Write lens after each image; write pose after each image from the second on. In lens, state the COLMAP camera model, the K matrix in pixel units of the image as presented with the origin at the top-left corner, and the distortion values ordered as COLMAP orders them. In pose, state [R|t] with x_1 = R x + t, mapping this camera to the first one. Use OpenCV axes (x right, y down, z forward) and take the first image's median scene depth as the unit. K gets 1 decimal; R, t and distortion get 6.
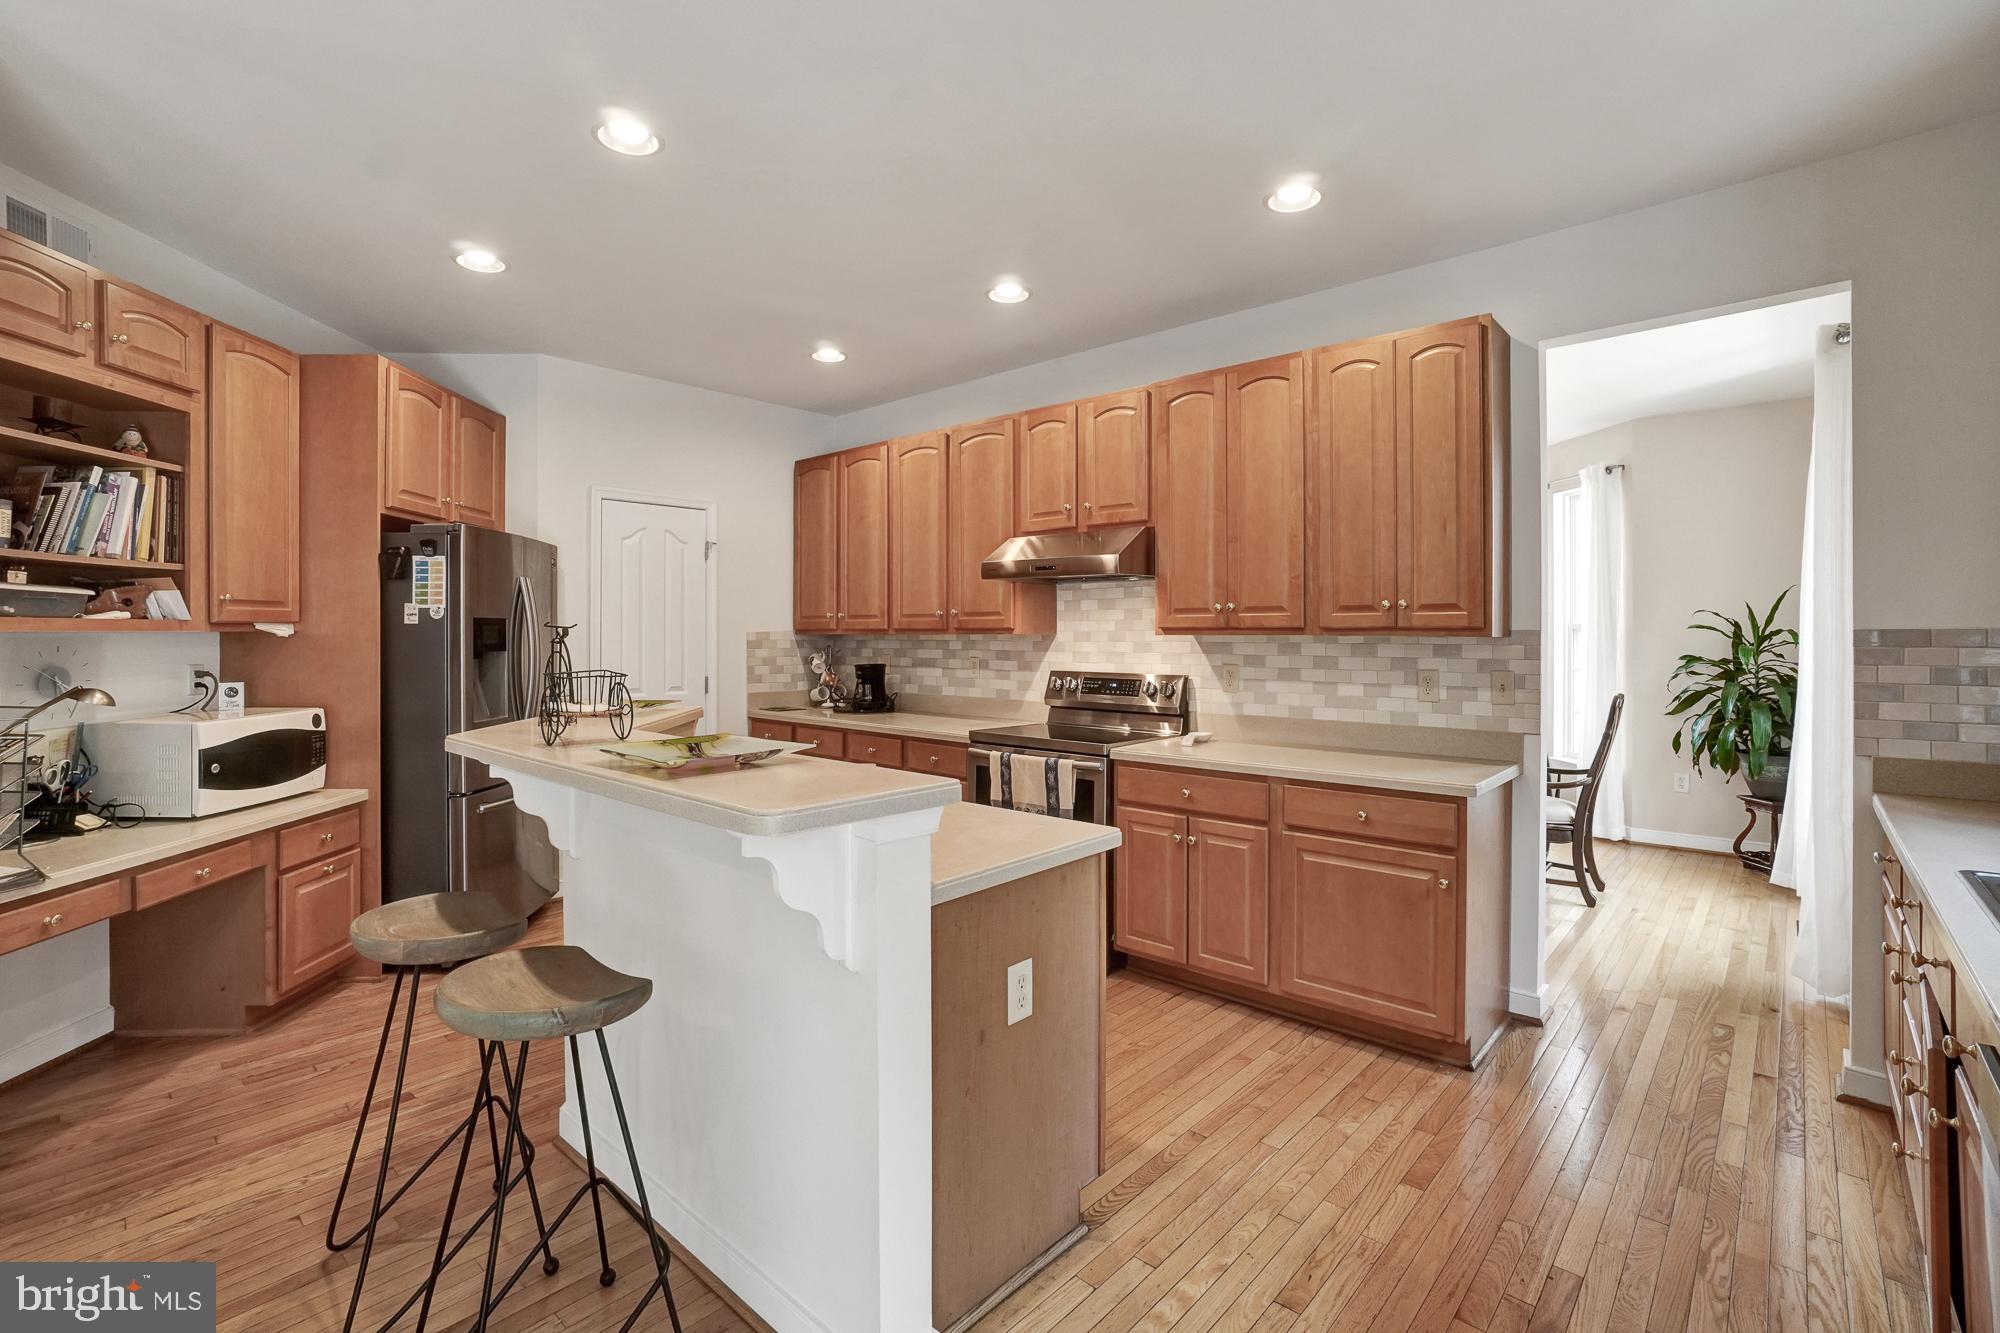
lens RADIAL K [[905.9, 0, 1004.8], [0, 905.9, 633.5], [0, 0, 1]] dist [-0.024952, 0.014119]
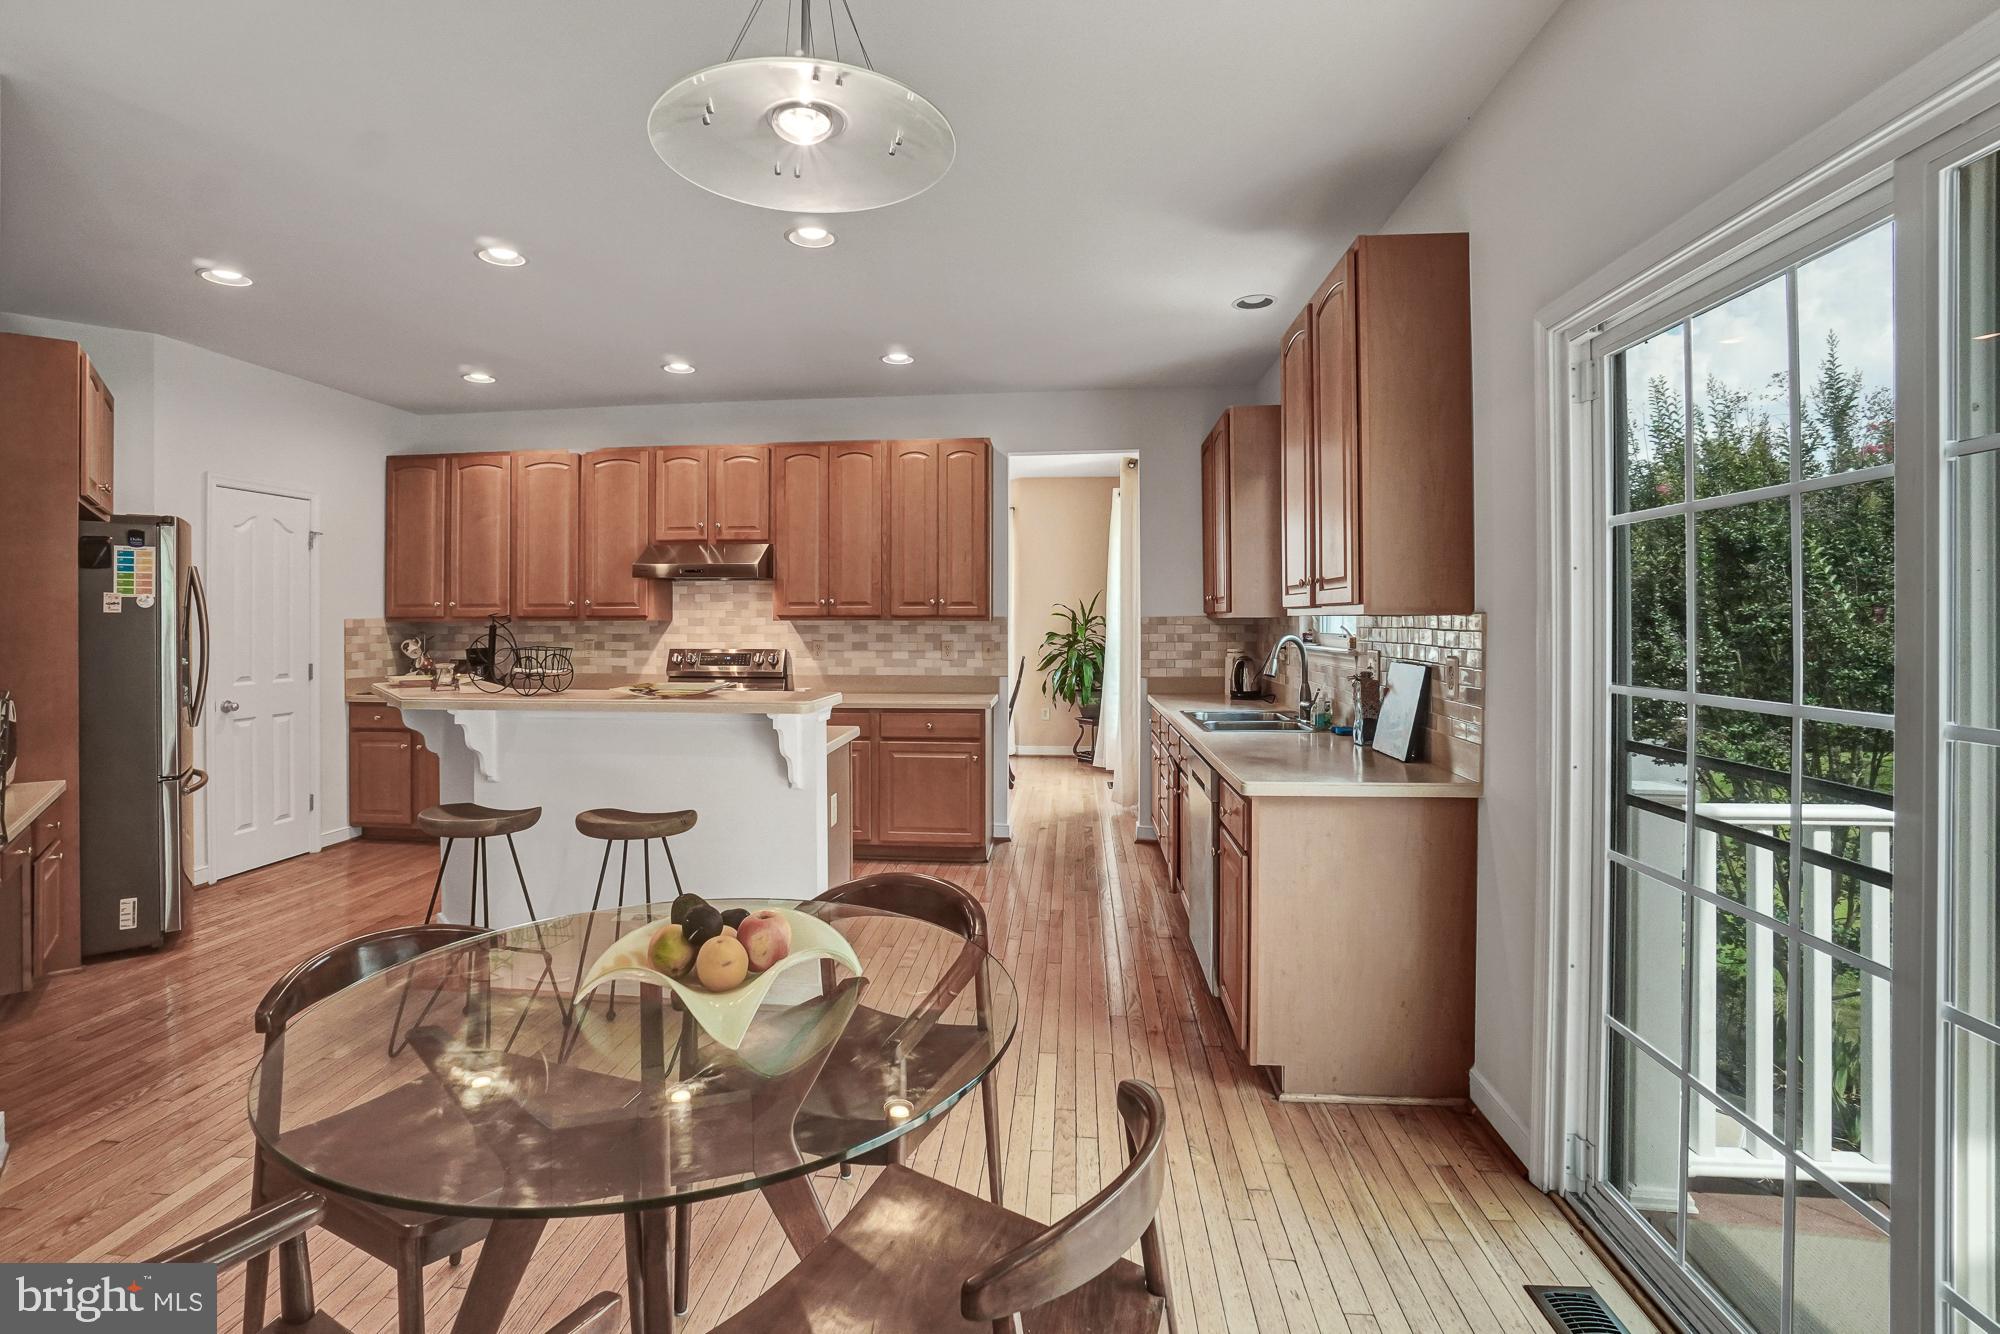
lens RADIAL K [[918.8, 0, 960.3], [0, 918.8, 616.1], [0, 0, 1]] dist [-0.020021, 0.000490]
pose [[0.825118, -0.001330, 0.564960, -0.388400], [0.003007, 0.999993, -0.002037, -0.001484], [-0.564953, 0.003379, 0.825116, -0.336963]]
